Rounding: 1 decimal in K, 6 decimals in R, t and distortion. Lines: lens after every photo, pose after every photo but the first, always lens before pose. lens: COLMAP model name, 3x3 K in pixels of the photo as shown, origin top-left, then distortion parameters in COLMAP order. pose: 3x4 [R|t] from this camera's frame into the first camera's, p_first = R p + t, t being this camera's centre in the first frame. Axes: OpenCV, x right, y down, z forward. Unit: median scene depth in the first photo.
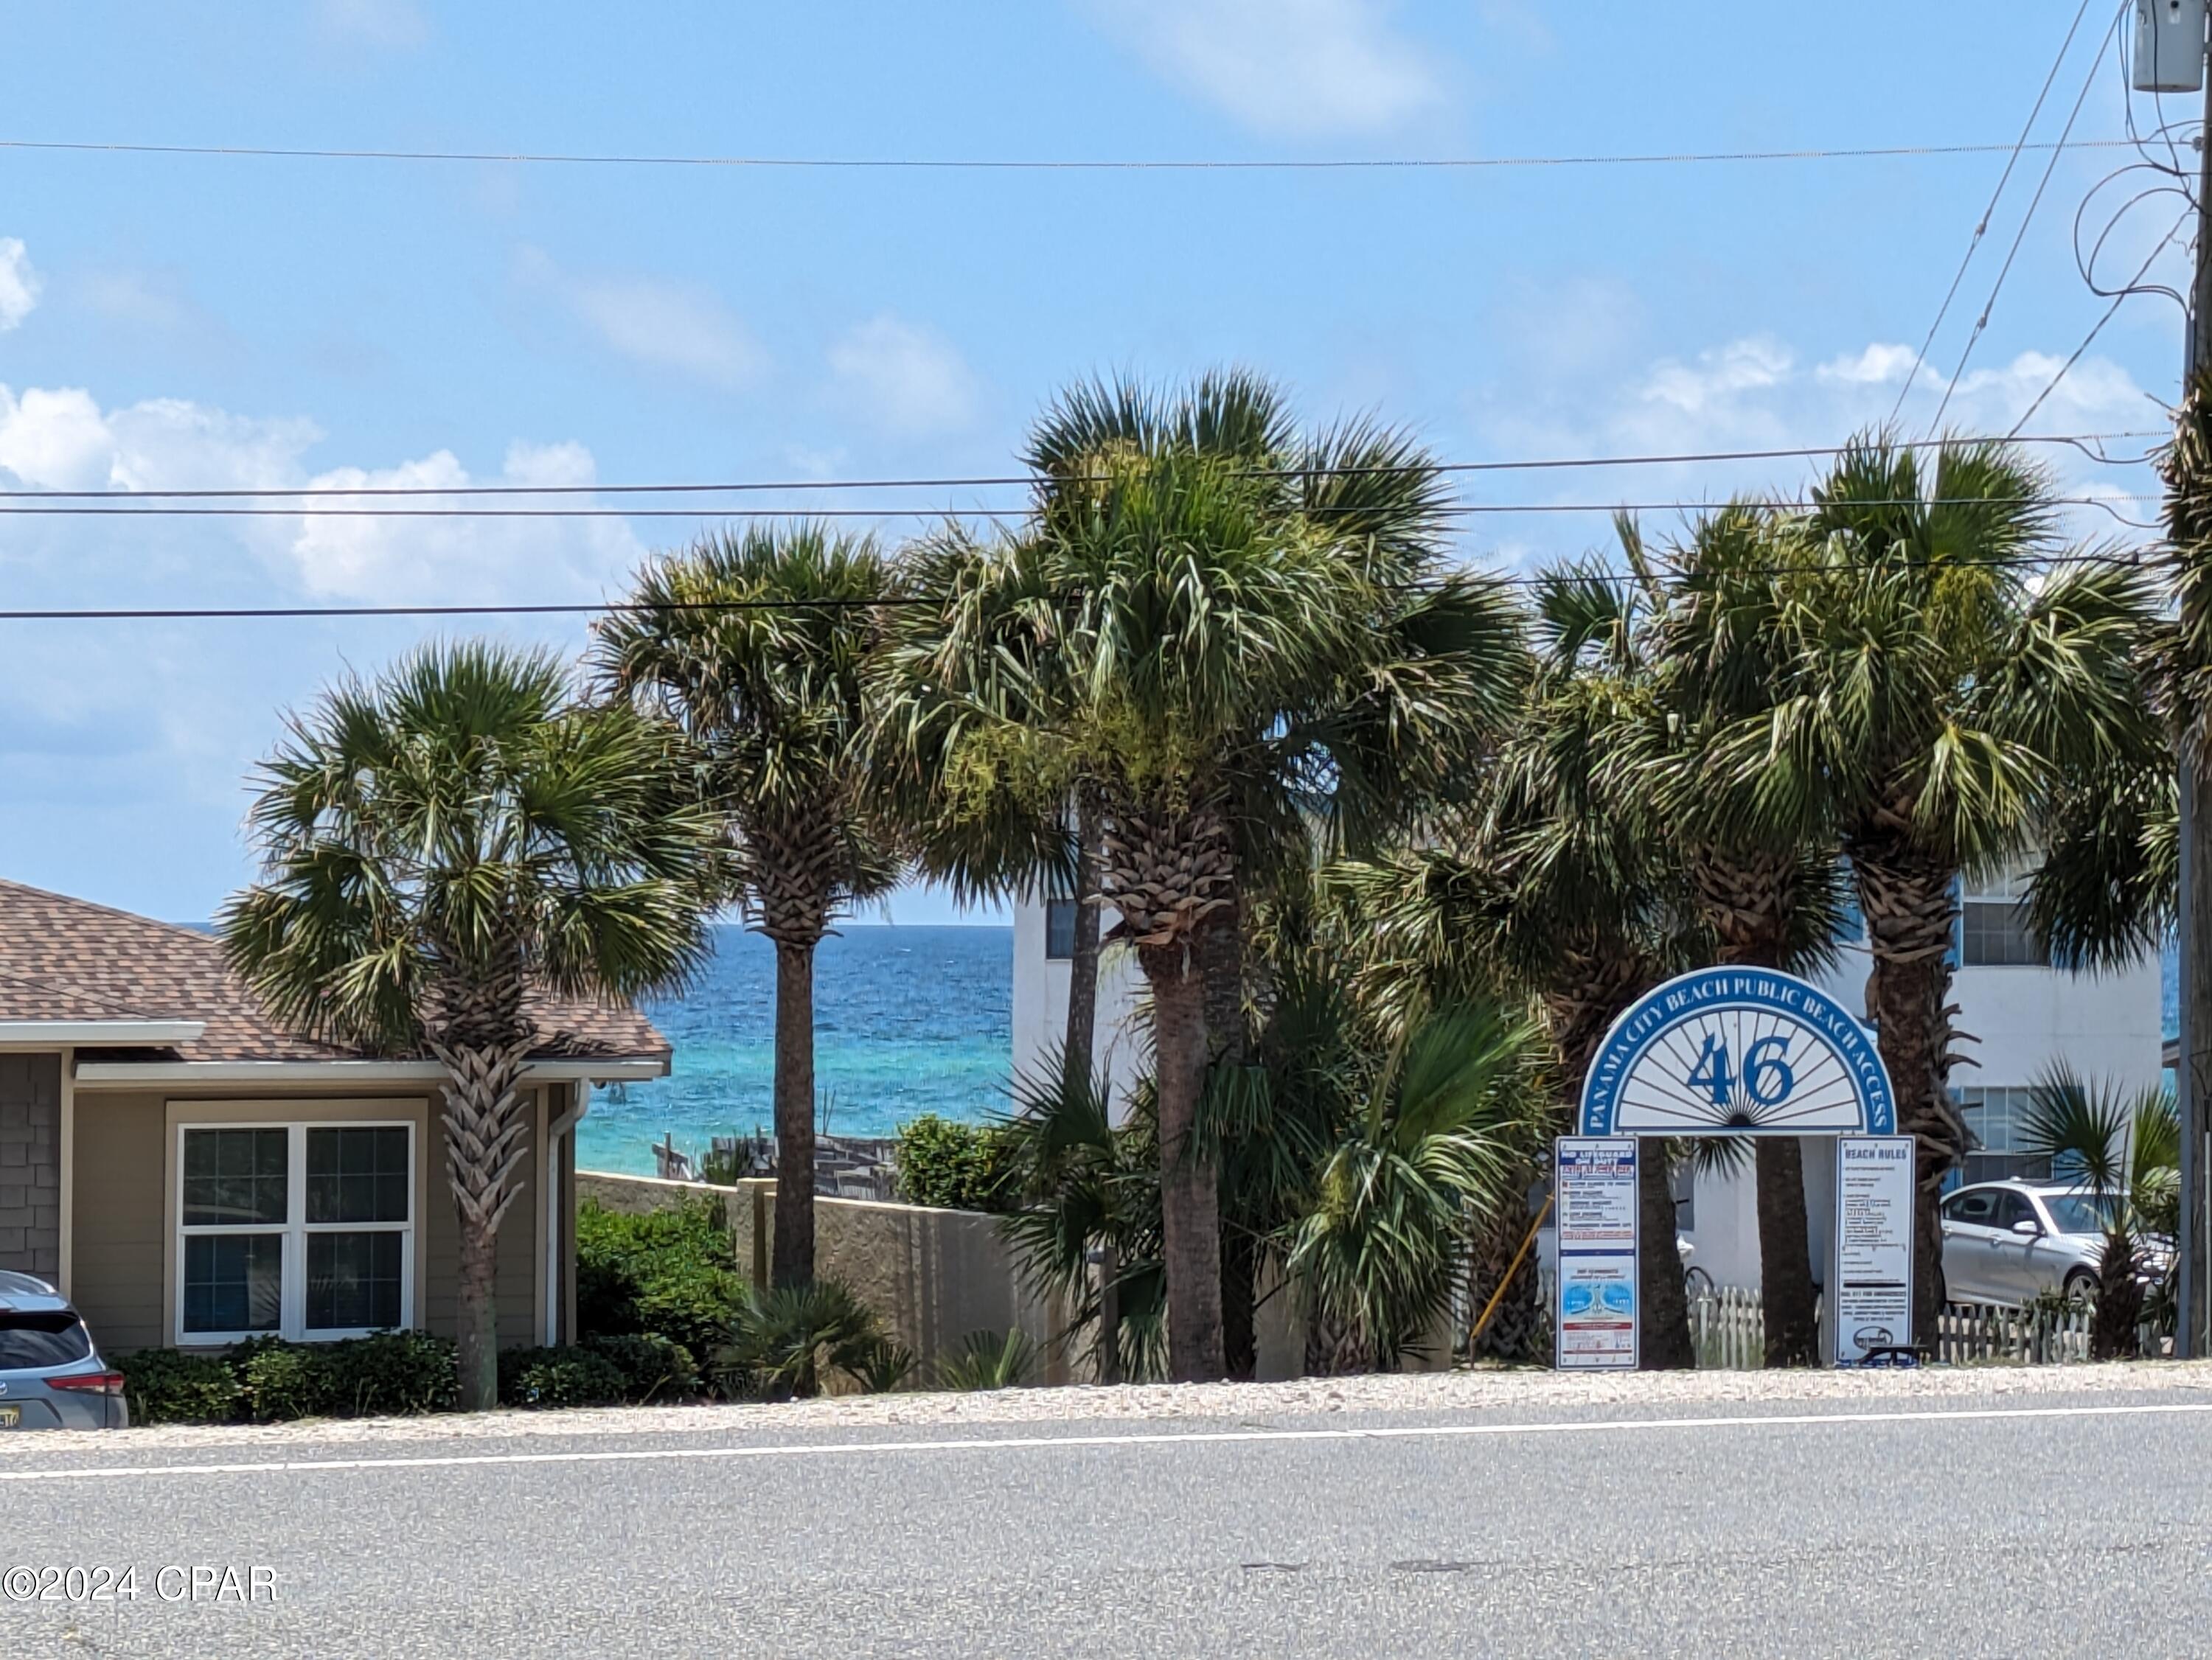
lens RADIAL K [[6327.2, 0, 1106.0], [0, 6327.2, 830.0], [0, 0, 1]] dist [0.108239, 1.049304]
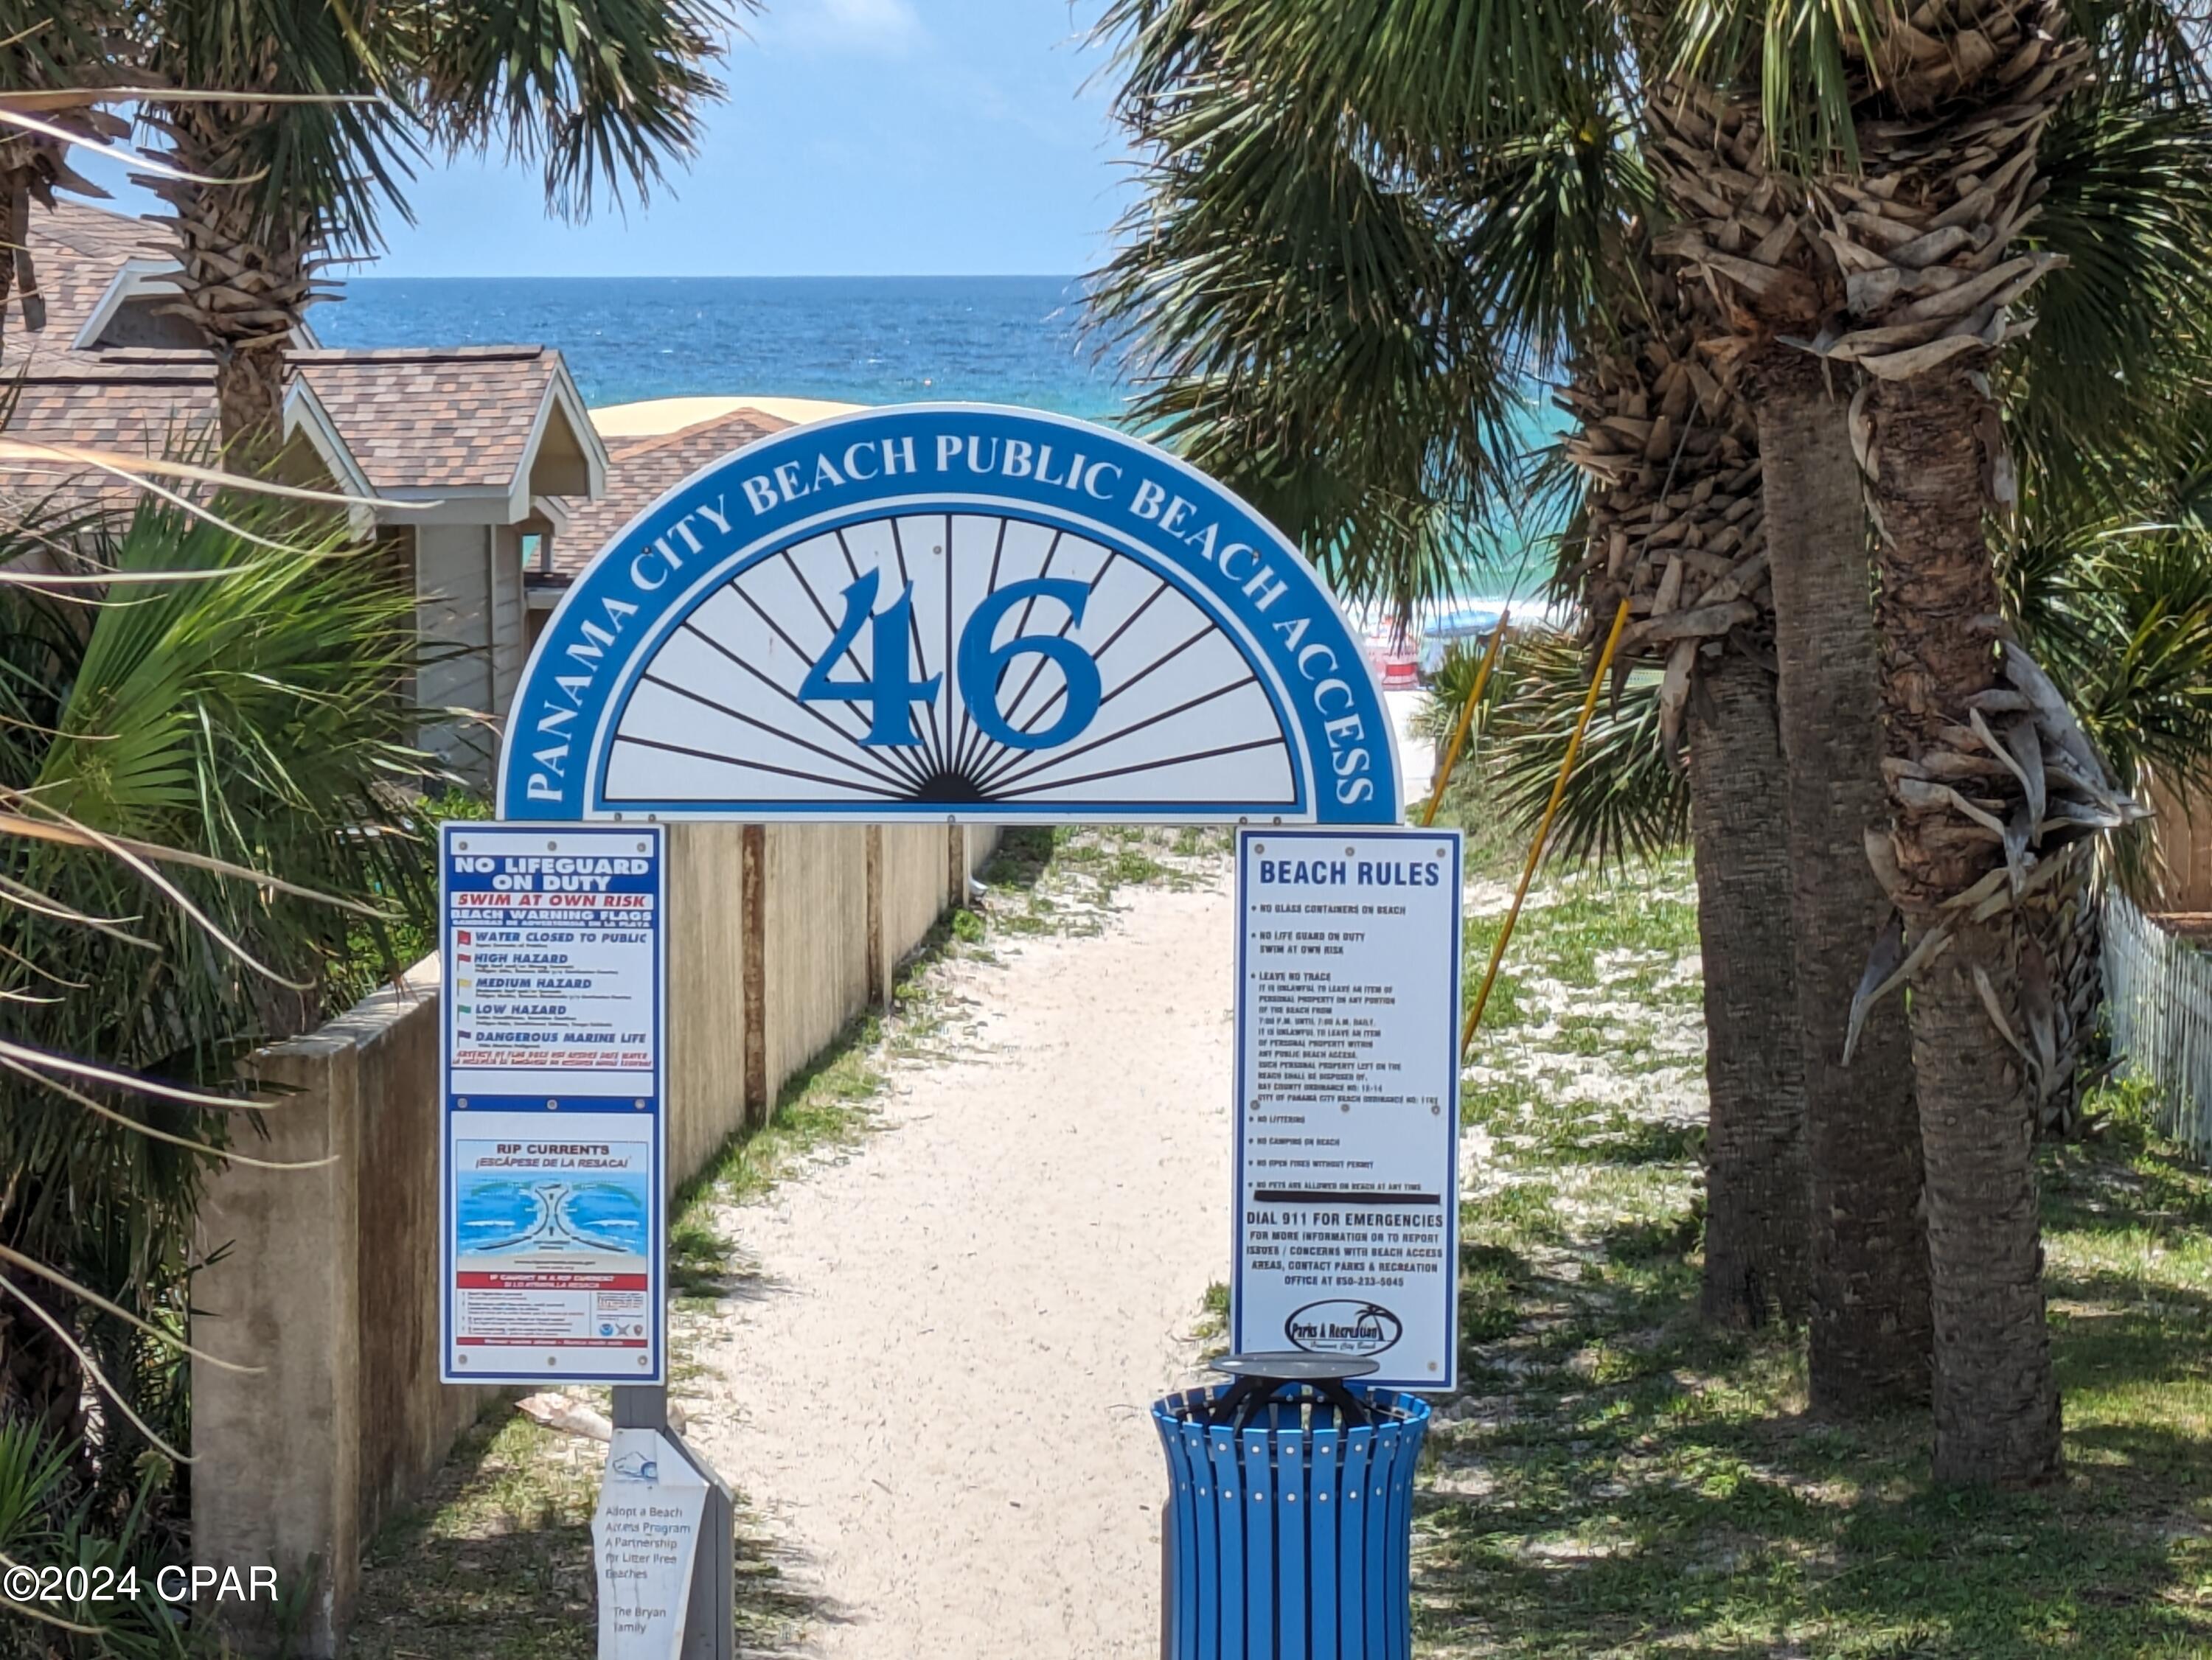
lens RADIAL K [[6327.2, 0, 1106.0], [0, 6327.2, 830.0], [0, 0, 1]] dist [0.108239, 1.049304]
pose [[0.886943, 0.033540, -0.460659, 0.294566], [0.014464, 0.994854, 0.100282, 0.008345], [0.461652, -0.095607, 0.881894, 0.649264]]
